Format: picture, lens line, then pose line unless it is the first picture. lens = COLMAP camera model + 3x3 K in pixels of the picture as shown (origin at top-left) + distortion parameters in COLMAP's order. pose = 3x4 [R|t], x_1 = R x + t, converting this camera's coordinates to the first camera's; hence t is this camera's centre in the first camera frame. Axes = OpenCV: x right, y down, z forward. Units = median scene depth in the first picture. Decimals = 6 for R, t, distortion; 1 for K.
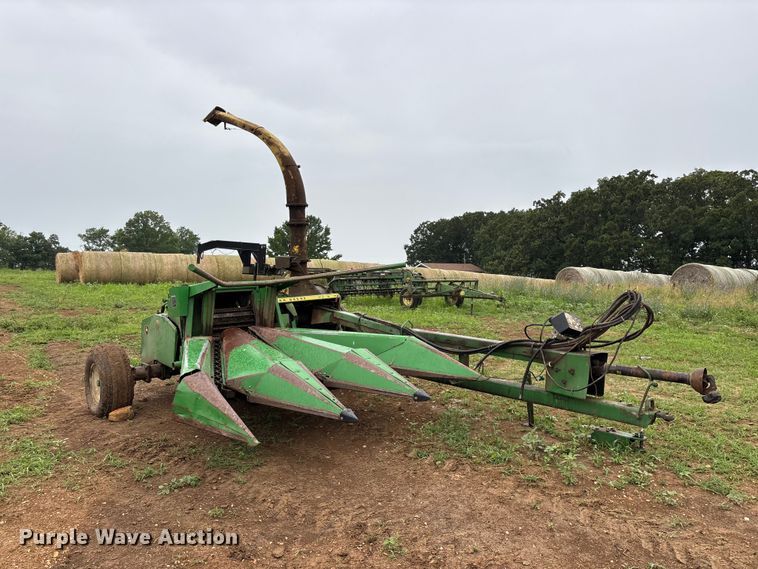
lens RADIAL K [[569.5, 0, 384.4], [0, 569.5, 272.9], [0, 0, 1]] dist [0.062124, -0.066629]
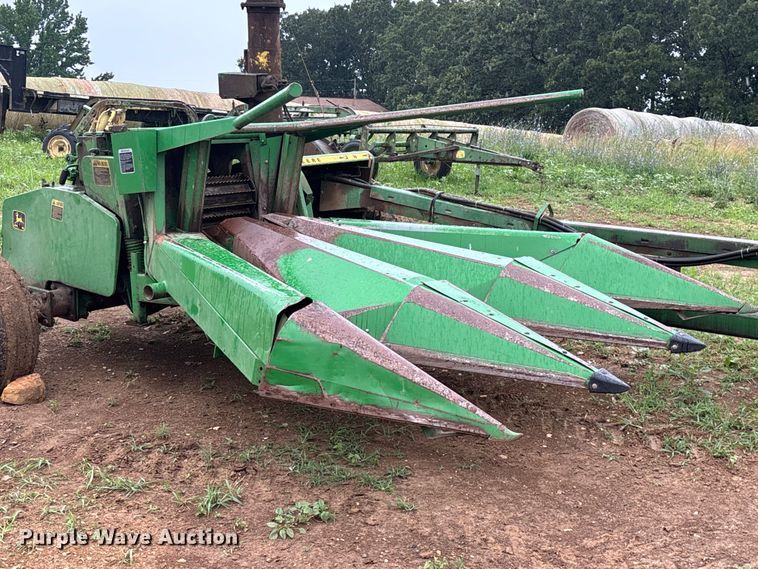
lens RADIAL K [[1074.1, 0, 379.2], [0, 1074.1, 284.7], [0, 0, 1]] dist [0.076516, 0.000000]
pose [[0.983409, -0.009296, 0.181163, -0.124499], [-0.018891, 0.988008, 0.153241, 0.003510], [-0.180415, -0.154121, 0.971441, 0.023221]]
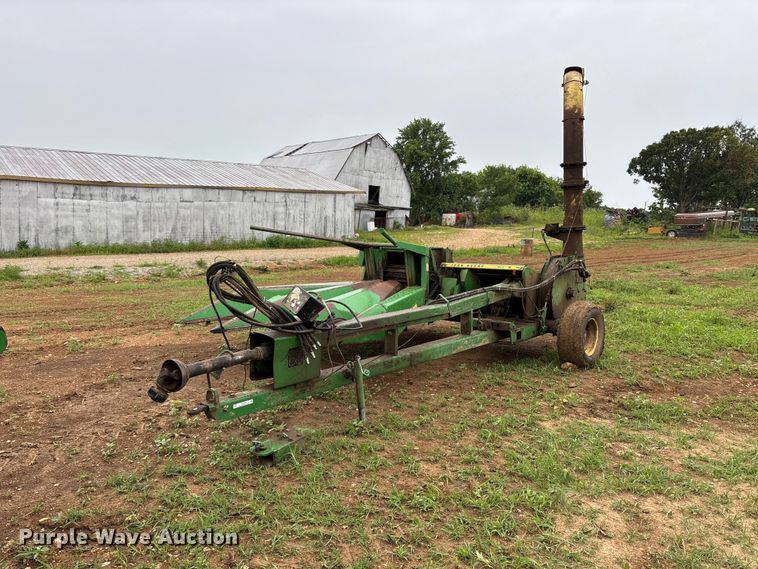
lens RADIAL K [[569.5, 0, 385.4], [0, 569.5, 284.6], [0, 0, 1]] dist [0.062124, -0.066629]
pose [[0.106857, 0.106378, -0.988567, 0.458473], [-0.038863, 0.993947, 0.102756, -0.009667], [0.993515, 0.027439, 0.110345, 0.424694]]
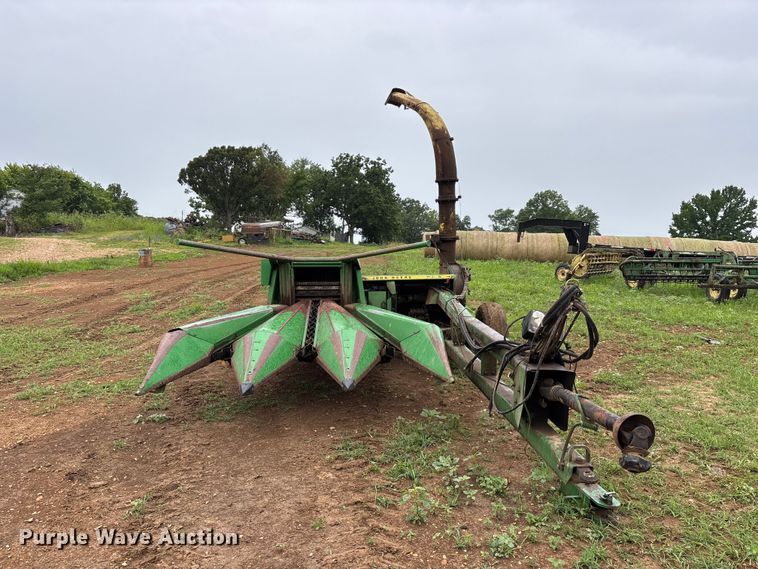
lens RADIAL K [[569.5, 0, 366.9], [0, 569.5, 284.4], [0, 0, 1]] dist [0.062124, -0.066629]
pose [[0.759471, 0.059140, -0.647847, 0.252761], [-0.022244, 0.997638, 0.064995, -0.002891], [0.650160, -0.034951, 0.758993, 0.122457]]
